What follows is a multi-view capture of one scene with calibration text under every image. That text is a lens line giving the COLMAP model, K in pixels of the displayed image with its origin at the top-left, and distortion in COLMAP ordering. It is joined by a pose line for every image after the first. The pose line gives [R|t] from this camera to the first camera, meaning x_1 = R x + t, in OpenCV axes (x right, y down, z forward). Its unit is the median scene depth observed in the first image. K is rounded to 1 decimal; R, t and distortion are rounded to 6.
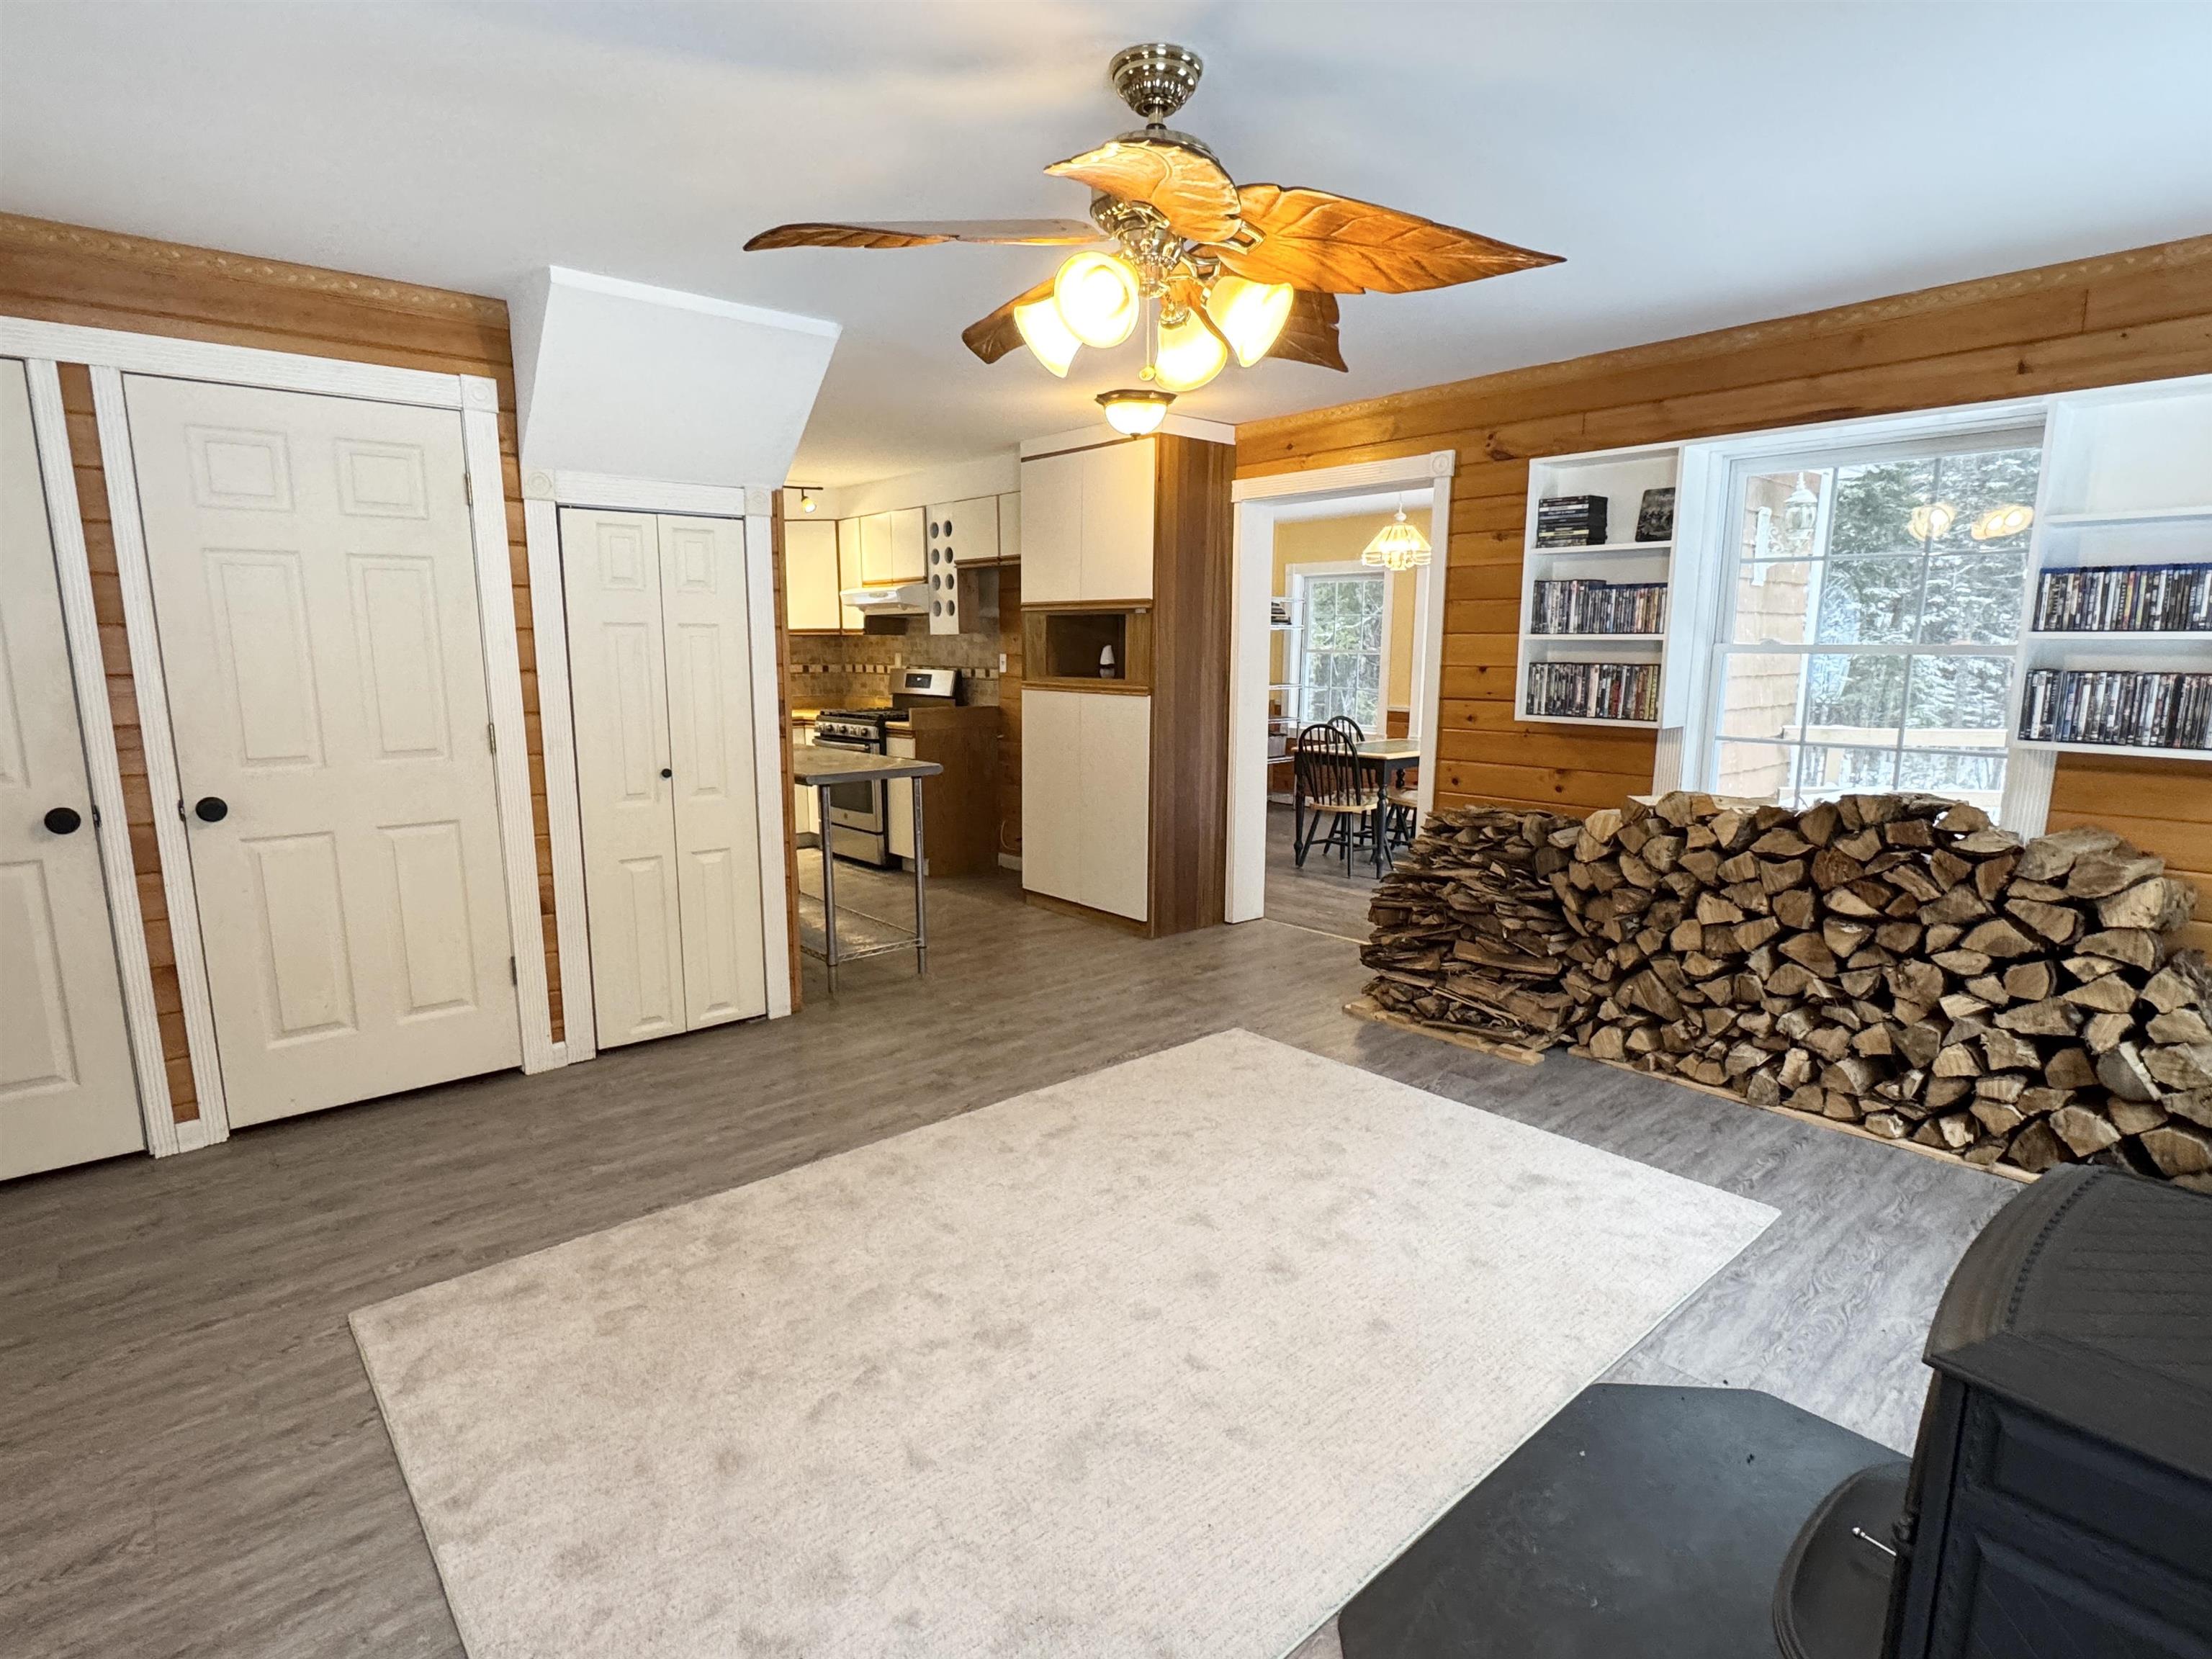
lens RADIAL K [[1142.3, 0, 1100.0], [0, 1142.3, 835.6], [0, 0, 1]] dist [-0.001242, 0.000762]
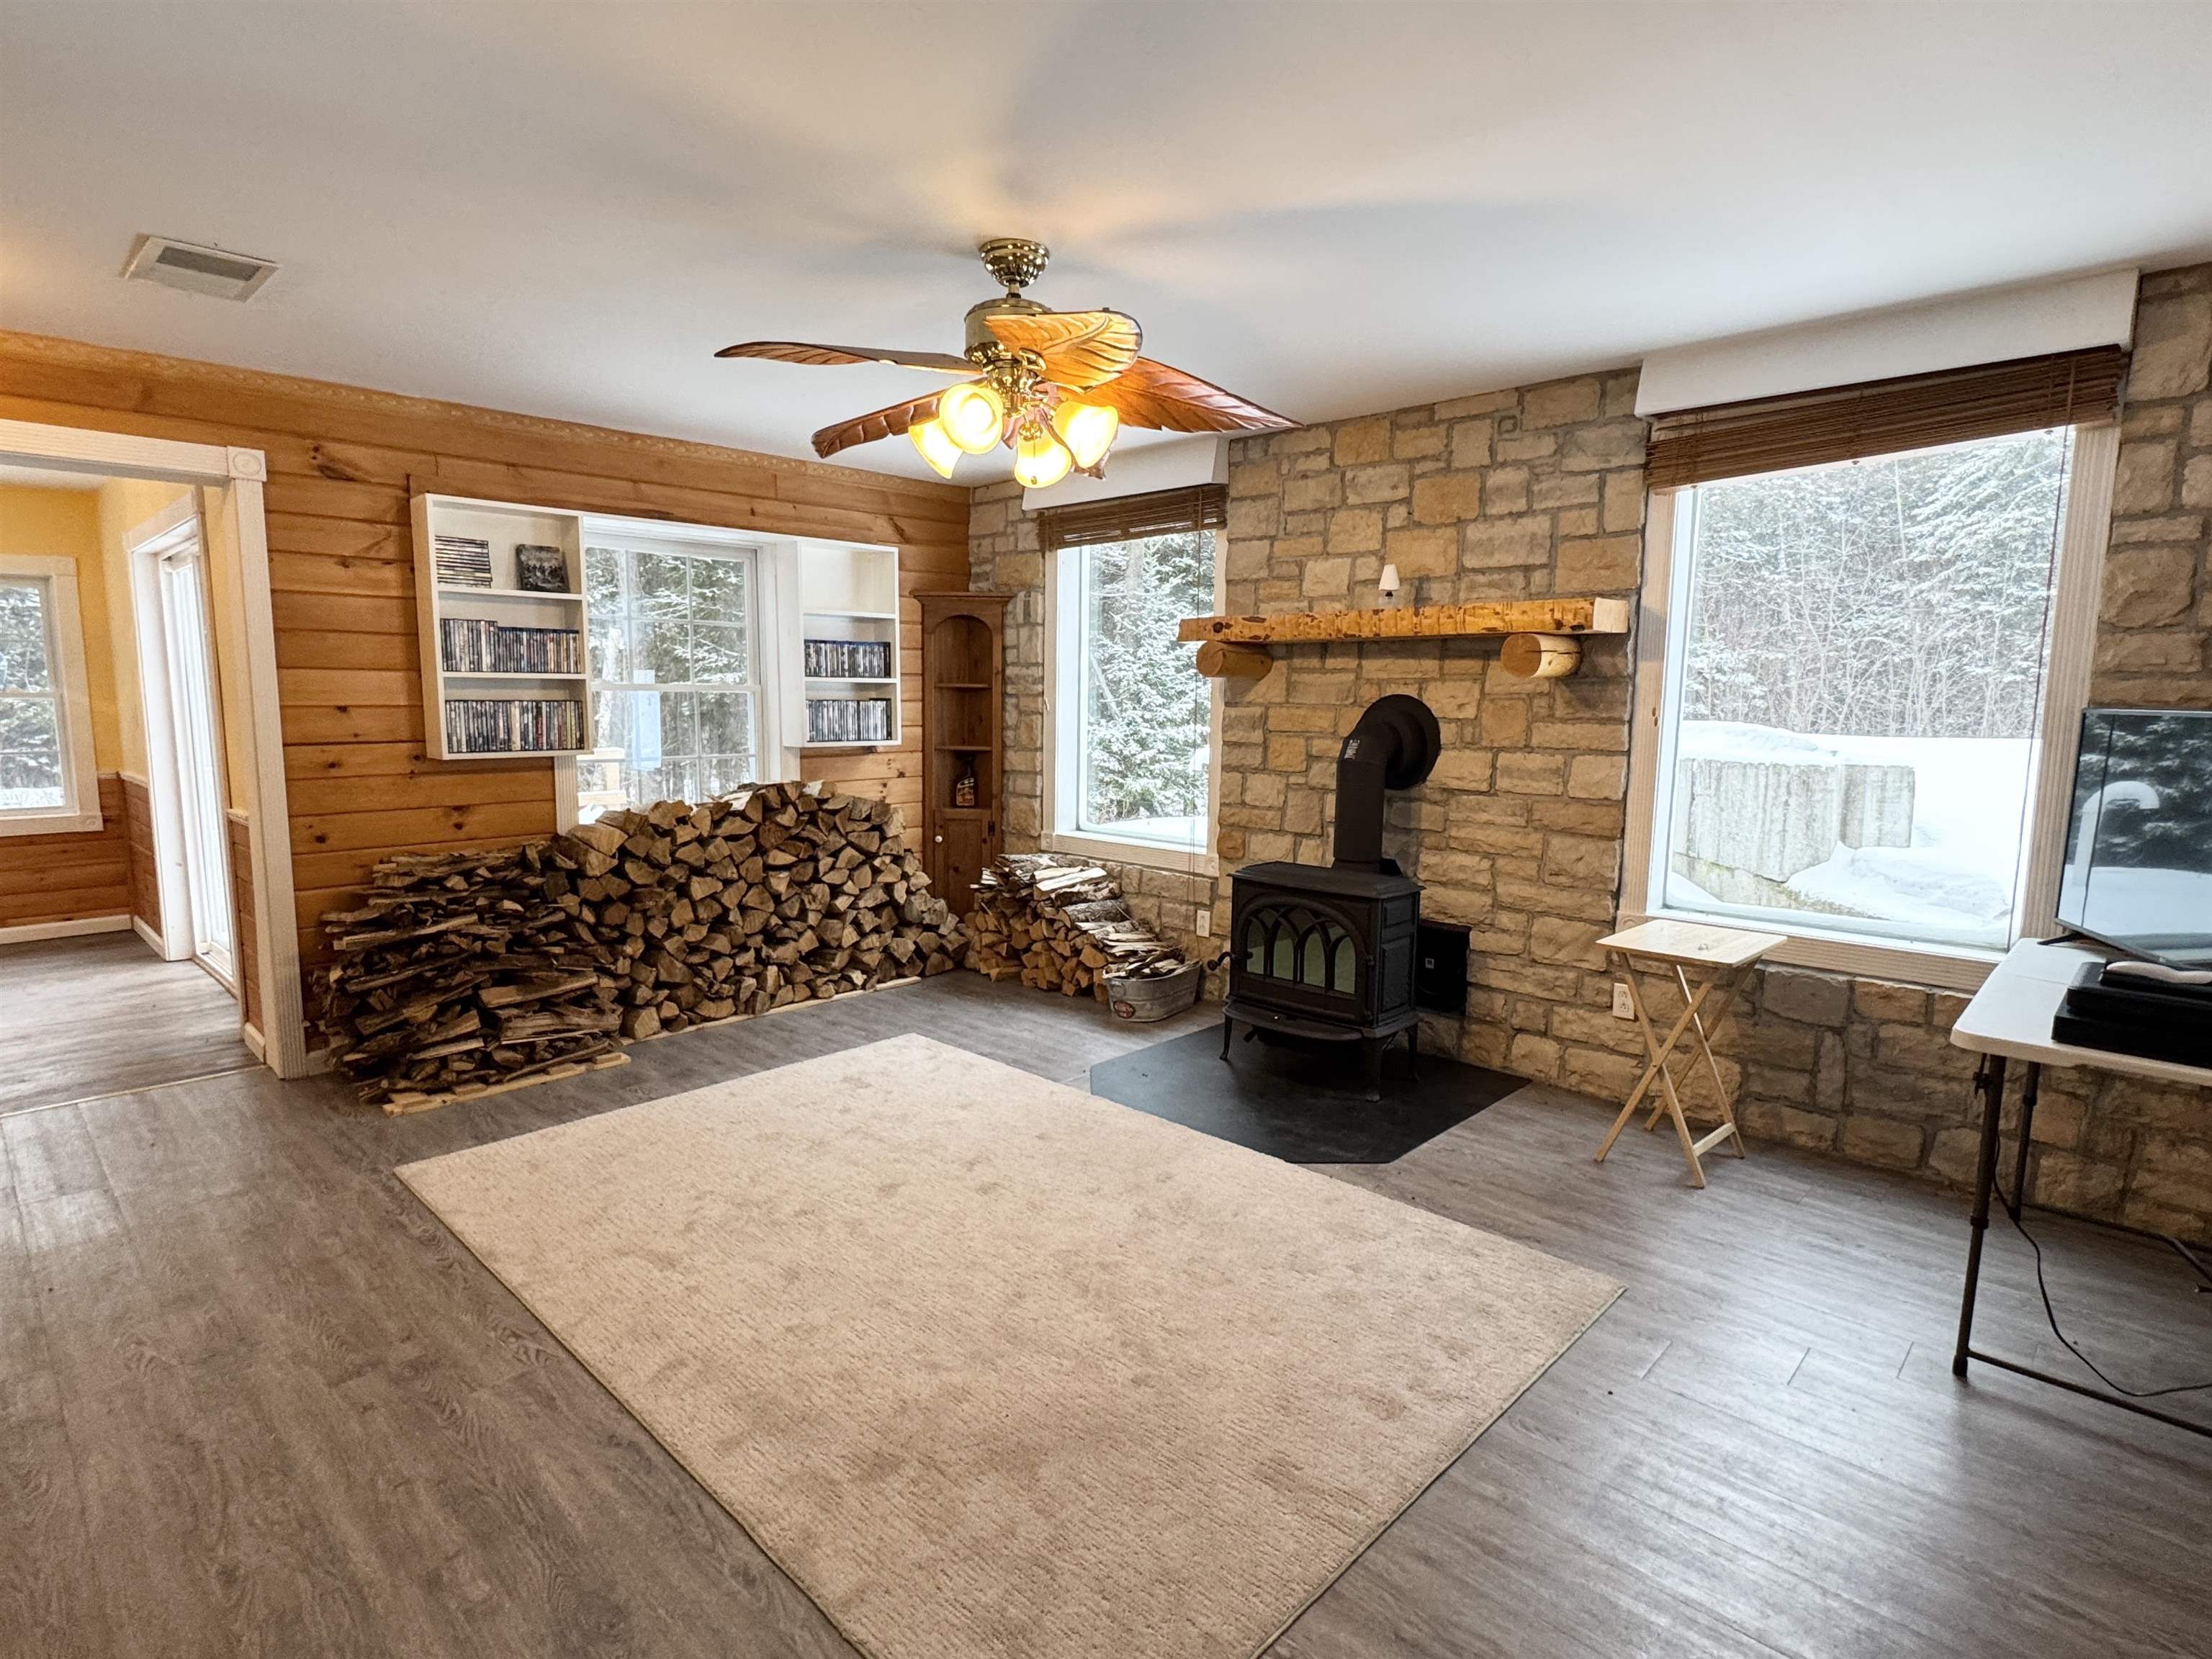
lens RADIAL K [[1142.3, 0, 1106.6], [0, 1142.3, 837.1], [0, 0, 1]] dist [-0.001242, 0.000762]
pose [[-0.092405, -0.125687, 0.987757, -0.797250], [0.162000, 0.976887, 0.139459, -0.098907], [-0.982455, 0.172903, -0.069908, 0.643128]]
